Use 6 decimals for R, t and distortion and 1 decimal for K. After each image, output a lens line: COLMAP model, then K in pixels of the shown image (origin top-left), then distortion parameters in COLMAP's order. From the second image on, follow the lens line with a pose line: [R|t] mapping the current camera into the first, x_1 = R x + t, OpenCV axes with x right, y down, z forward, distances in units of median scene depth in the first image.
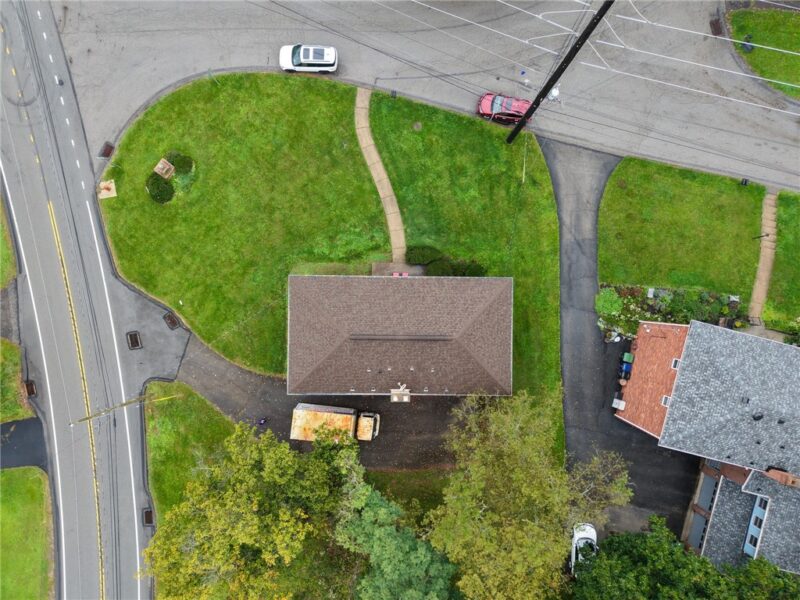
lens RADIAL K [[541.8, 0, 400.1], [0, 541.8, 298.9], [0, 0, 1]] dist [-0.001619, -0.012020]
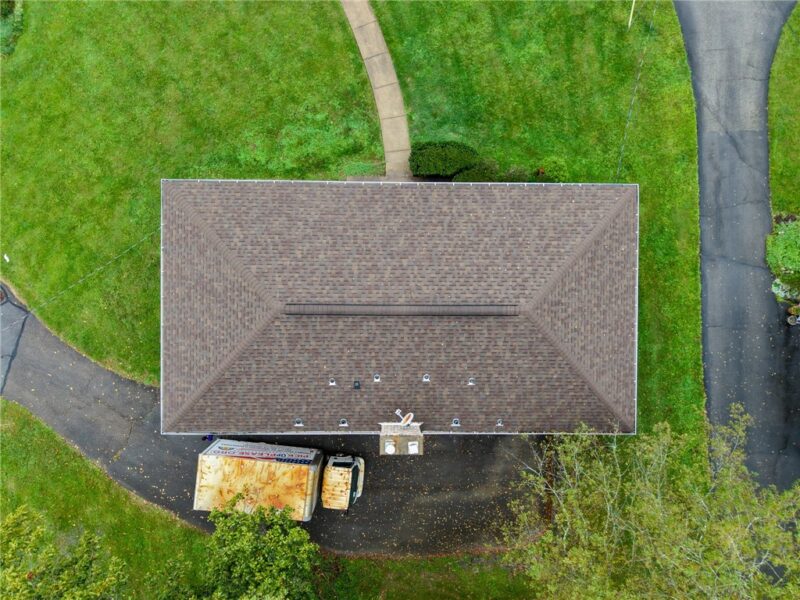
lens RADIAL K [[541.8, 0, 400.7], [0, 541.8, 300.1], [0, 0, 1]] dist [-0.001619, -0.012020]
pose [[0.999986, -0.005062, -0.001758, 0.001226], [0.005071, 0.999972, 0.005448, 0.050801], [0.001730, -0.005456, 0.999984, 0.463861]]
